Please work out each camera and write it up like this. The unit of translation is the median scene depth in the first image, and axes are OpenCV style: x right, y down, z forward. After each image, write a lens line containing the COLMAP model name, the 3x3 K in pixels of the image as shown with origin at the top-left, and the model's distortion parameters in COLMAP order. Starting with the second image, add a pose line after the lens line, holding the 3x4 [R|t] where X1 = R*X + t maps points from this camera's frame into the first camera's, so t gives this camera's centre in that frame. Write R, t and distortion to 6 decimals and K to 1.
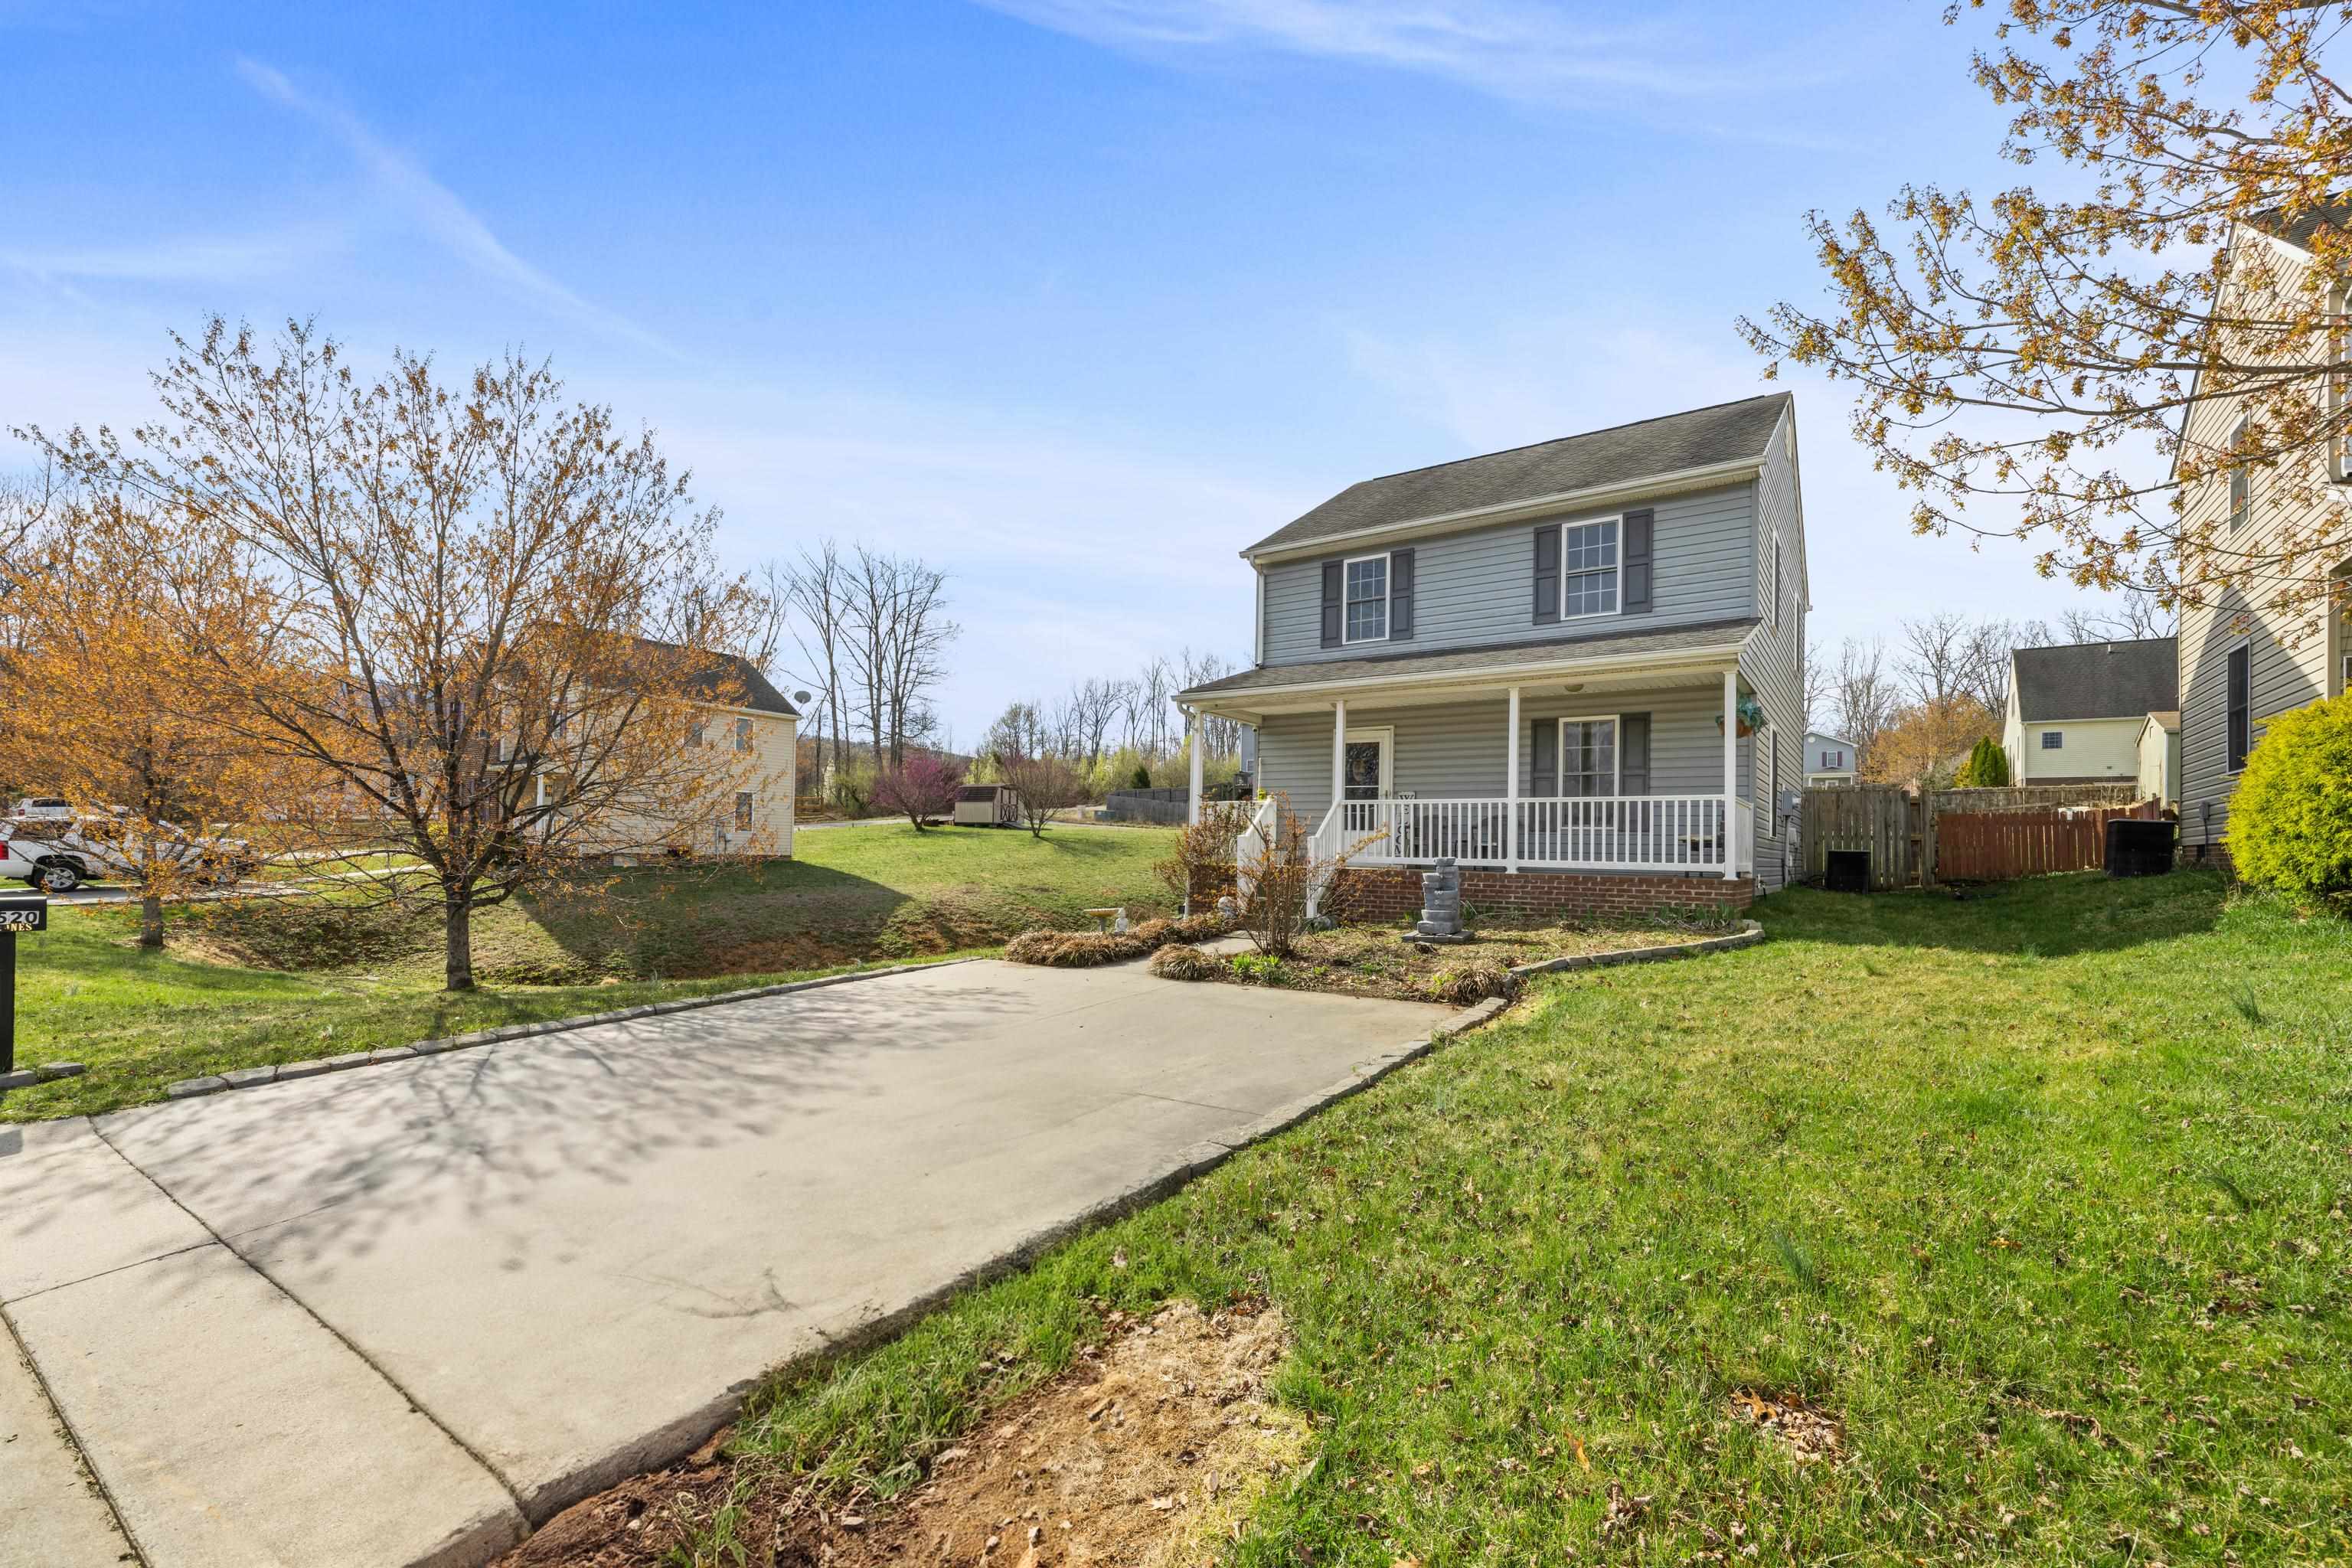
lens RADIAL K [[1015.9, 0, 1169.2], [0, 1015.9, 818.5], [0, 0, 1]] dist [0.001392, 0.000199]
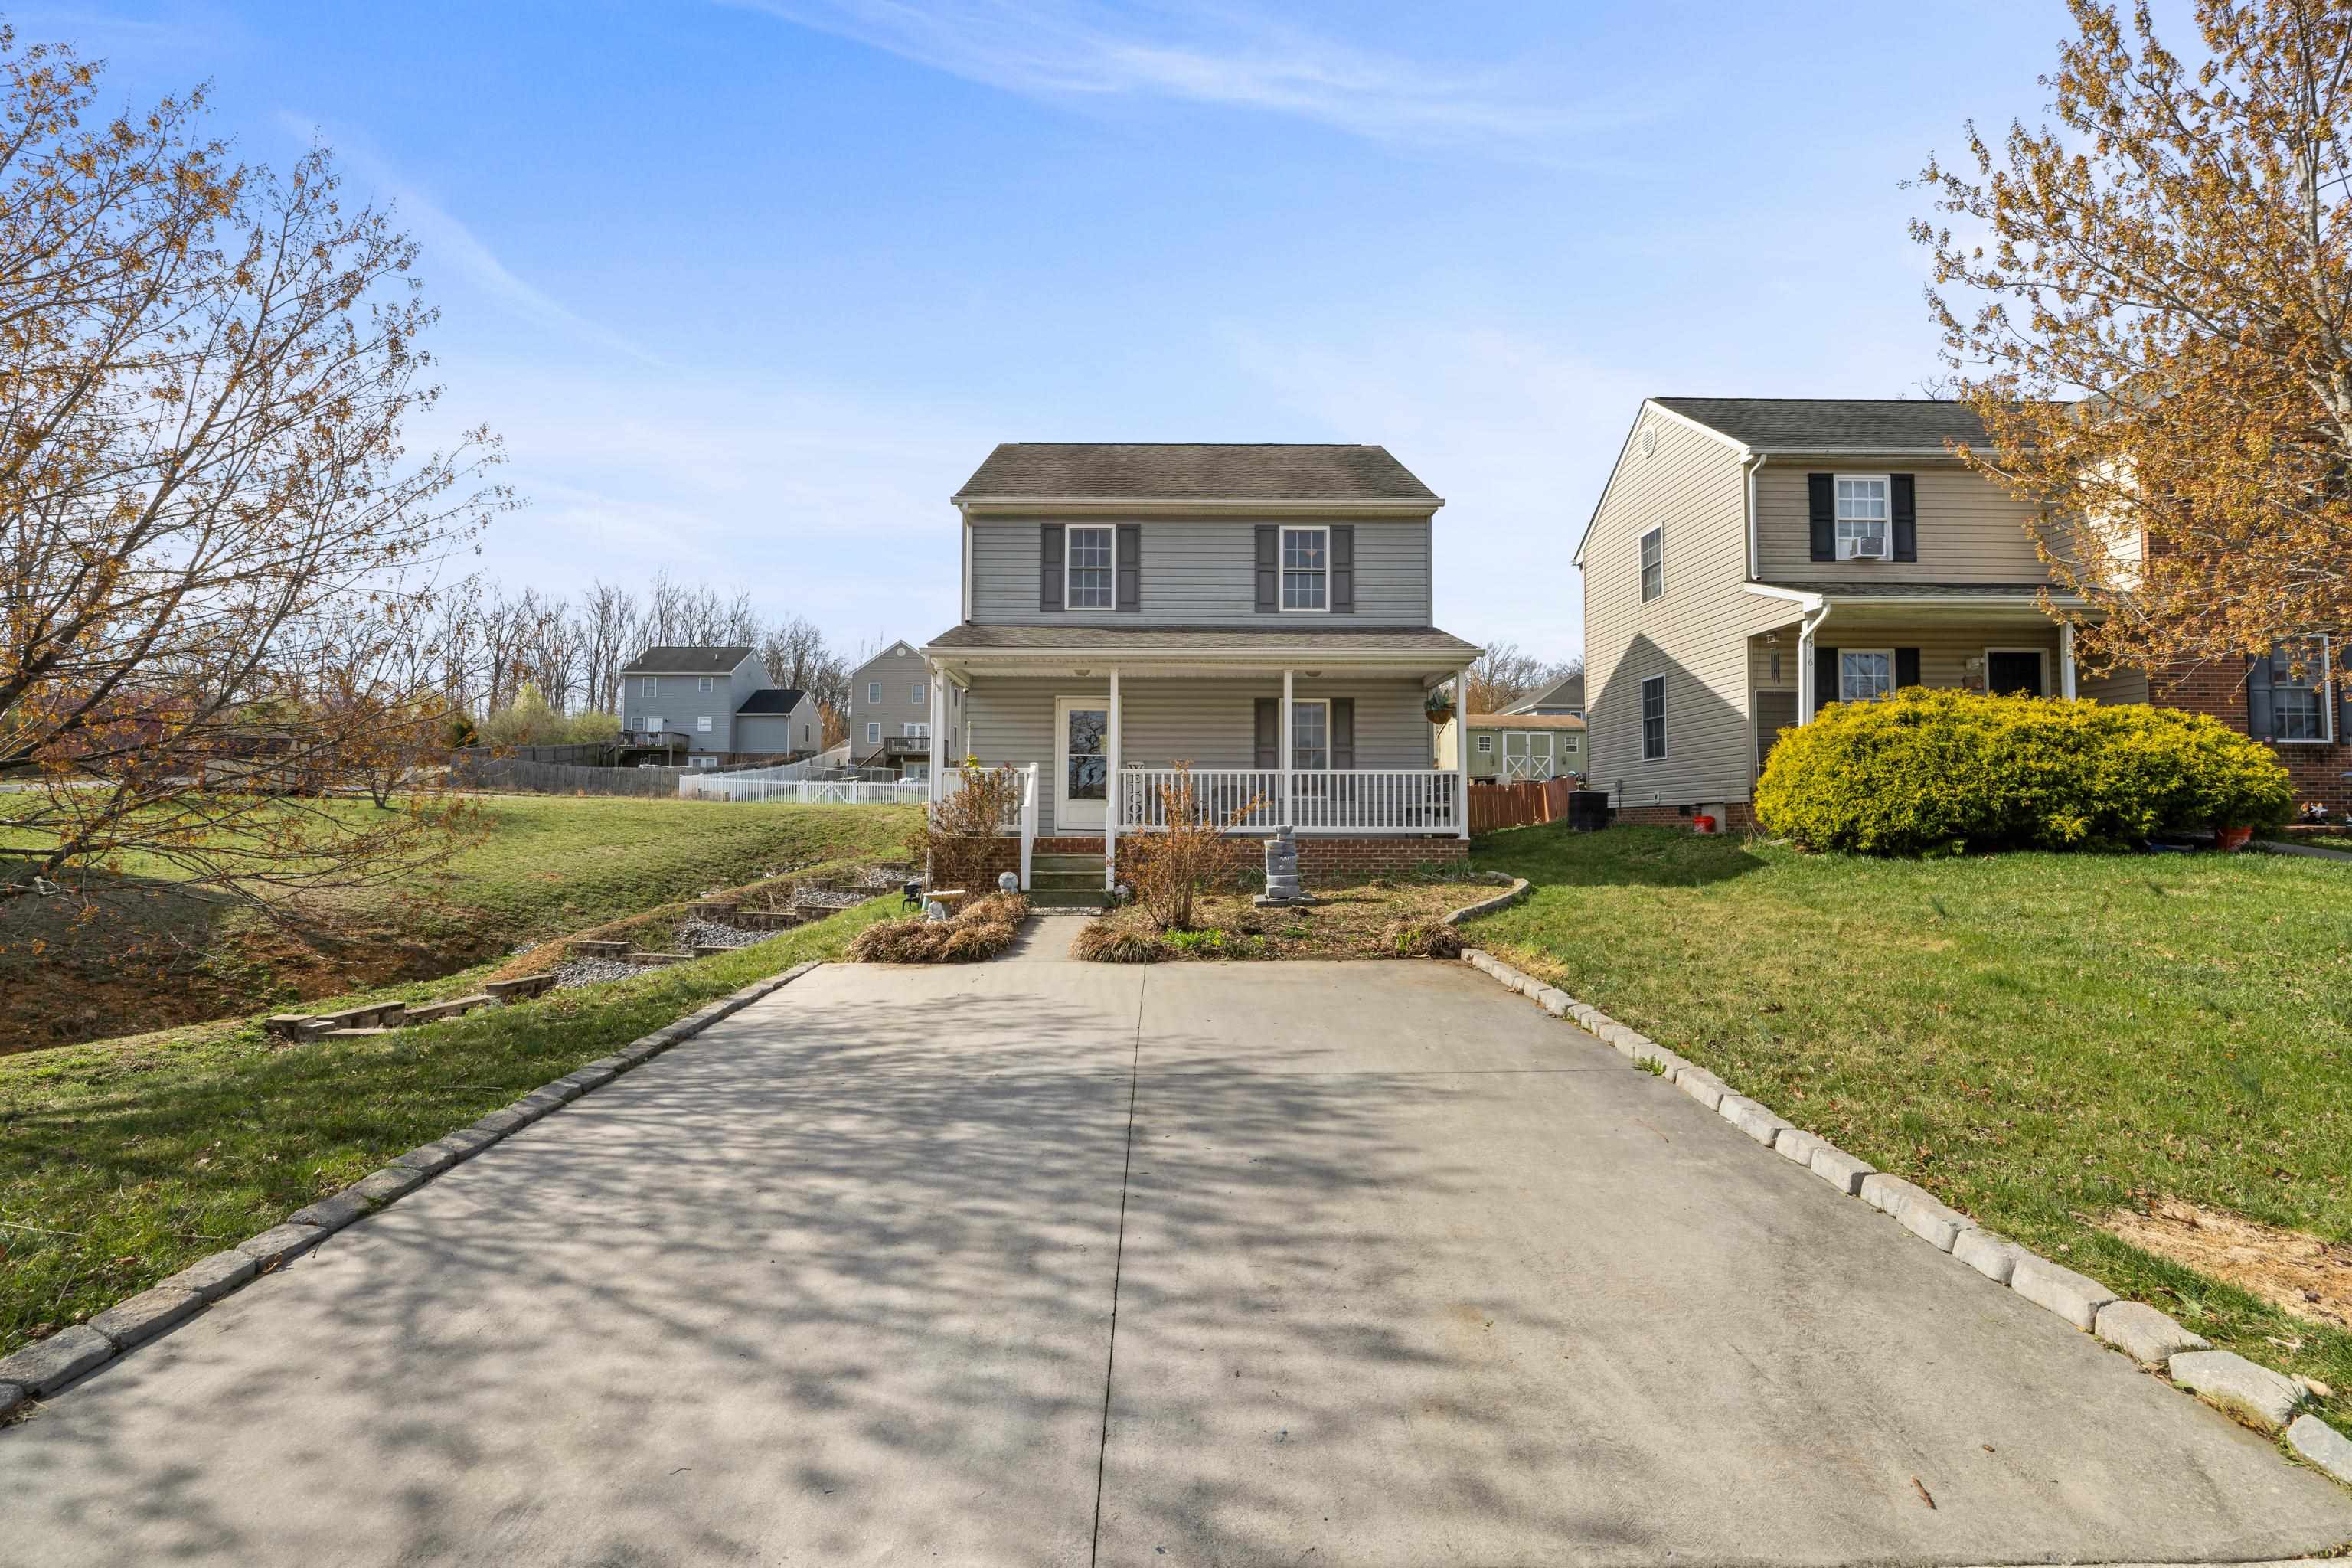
lens RADIAL K [[1031.3, 0, 1142.1], [0, 1031.3, 763.4], [0, 0, 1]] dist [0.001891, 0.000325]
pose [[0.807252, 0.018667, 0.589911, -0.422822], [-0.005688, 0.999699, -0.023851, 0.000191], [-0.590179, 0.015898, 0.807116, 0.184995]]
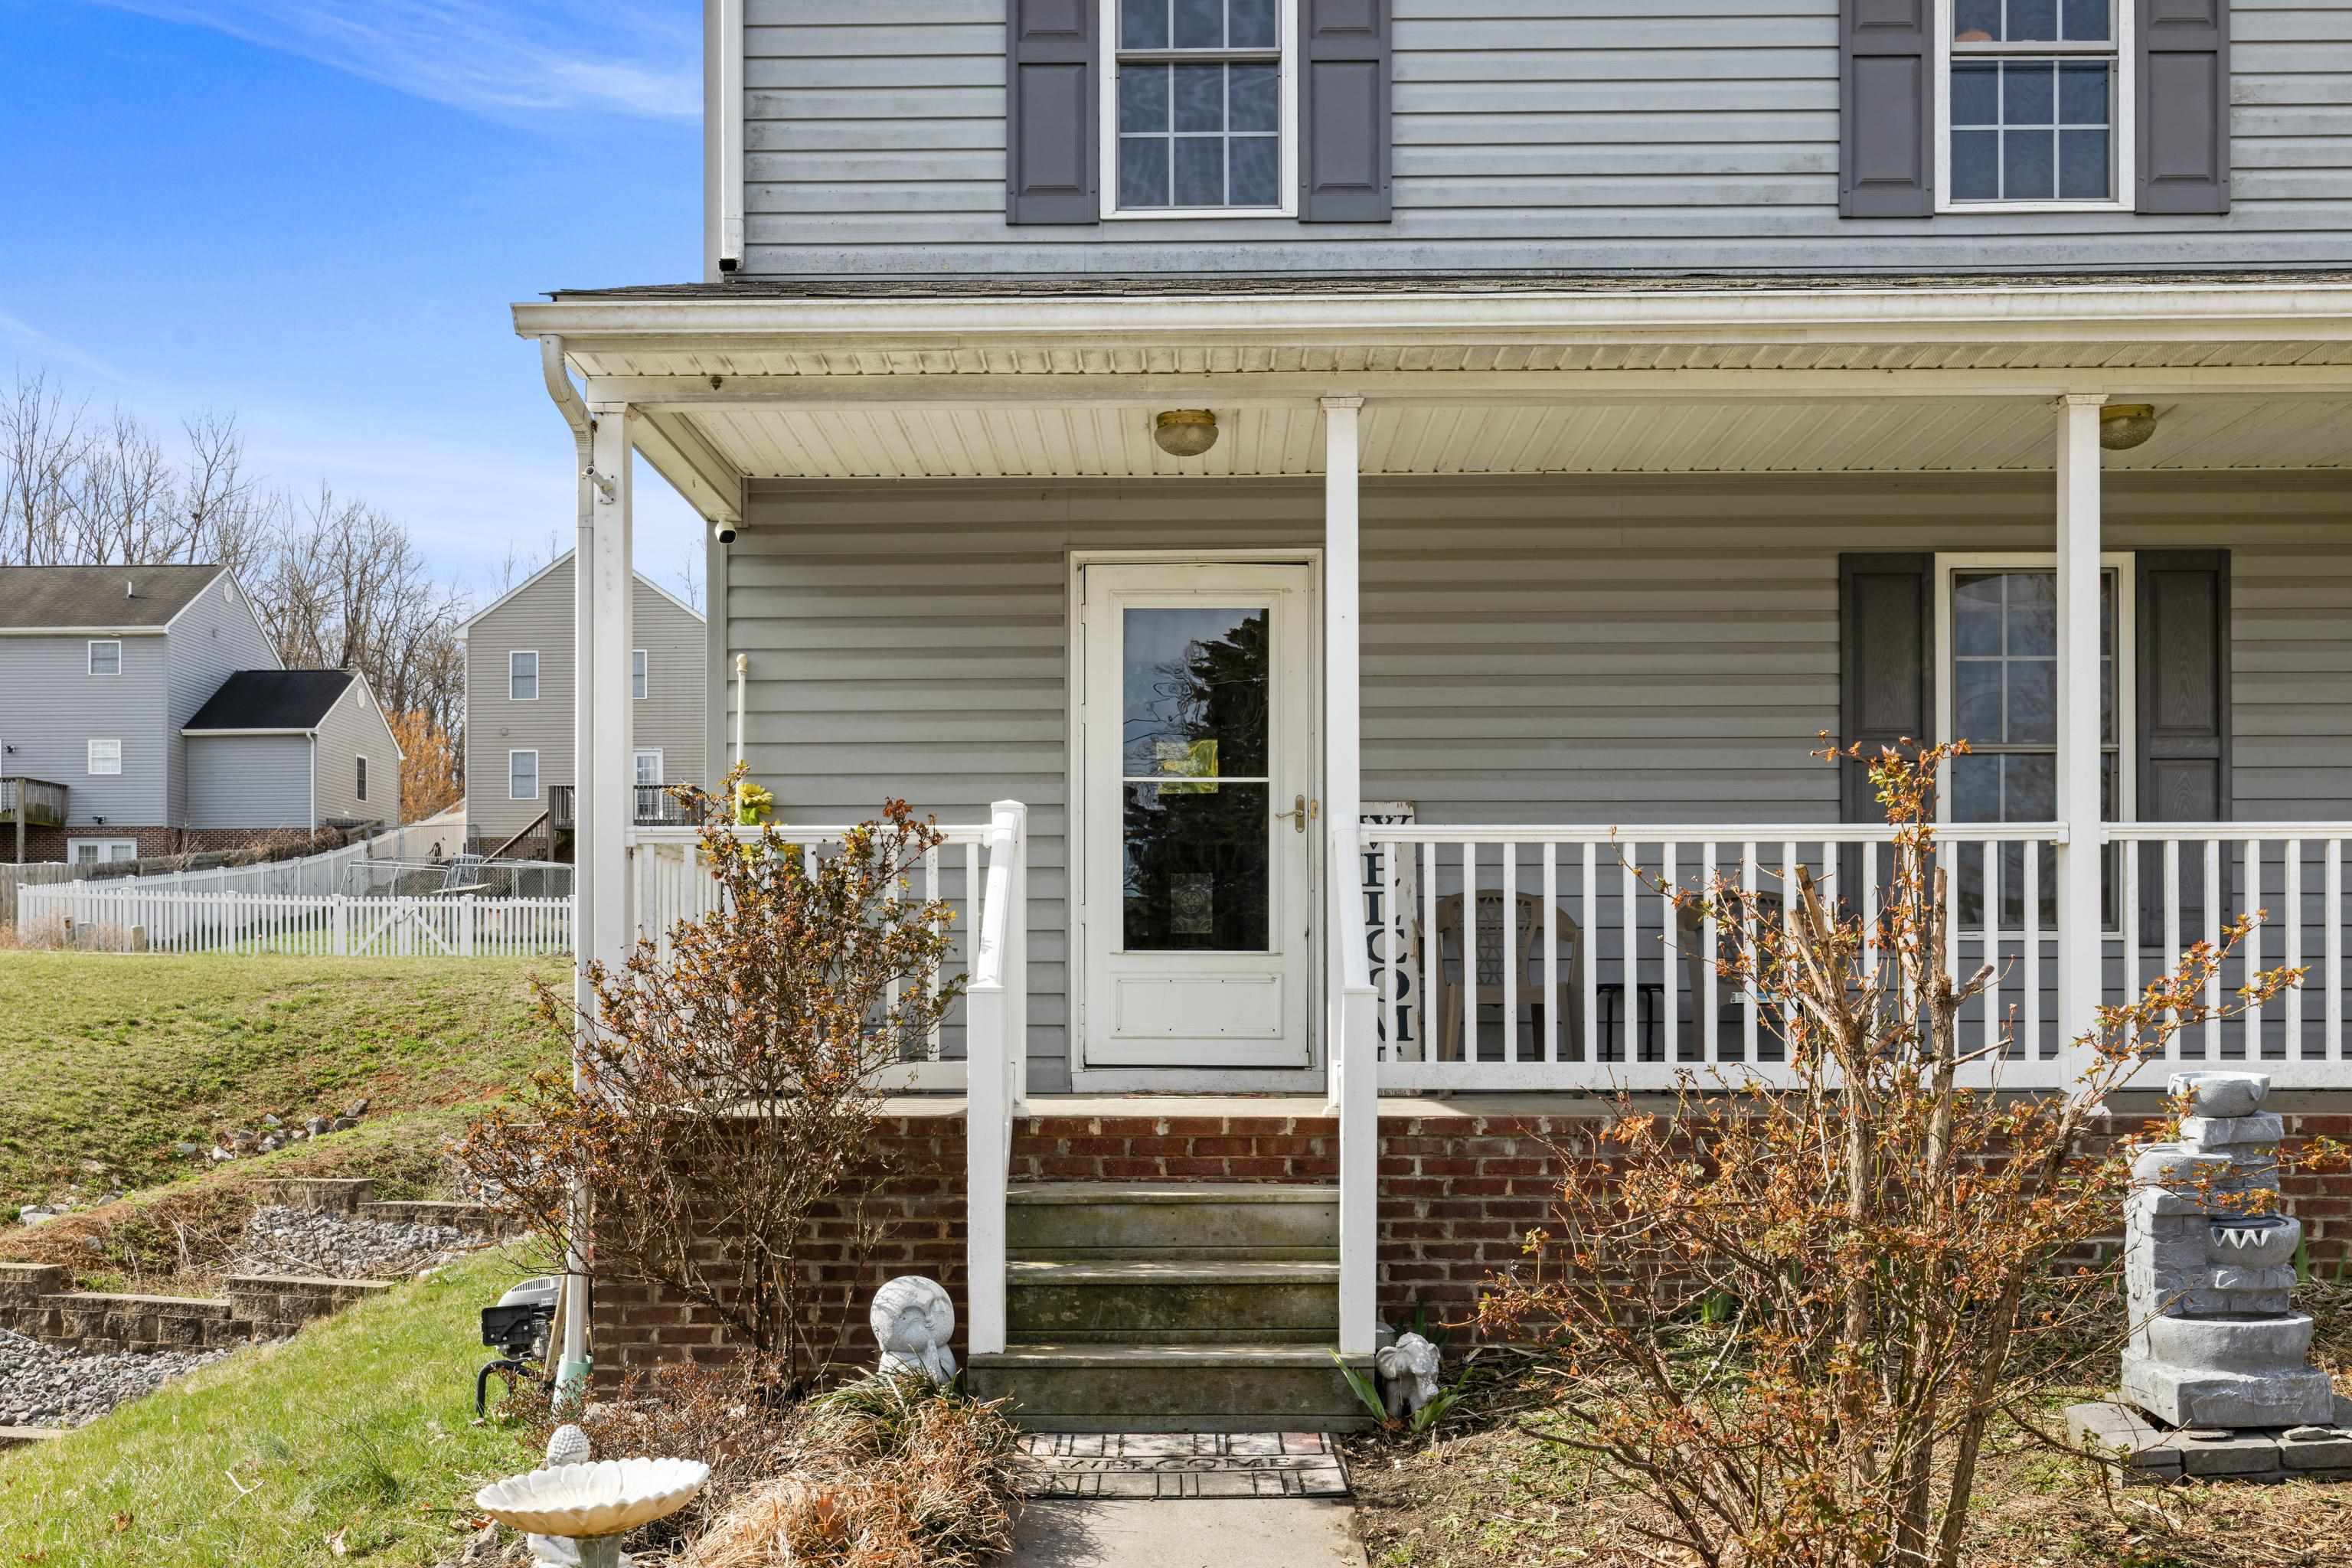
lens RADIAL K [[2282.7, 0, 1089.8], [0, 2282.7, 972.9], [0, 0, 1]] dist [-0.002141, -0.004293]
pose [[0.822628, -0.017651, 0.568306, -0.190007], [0.002140, 0.999607, 0.027948, 0.001246], [-0.568576, -0.021774, 0.822343, 0.632058]]
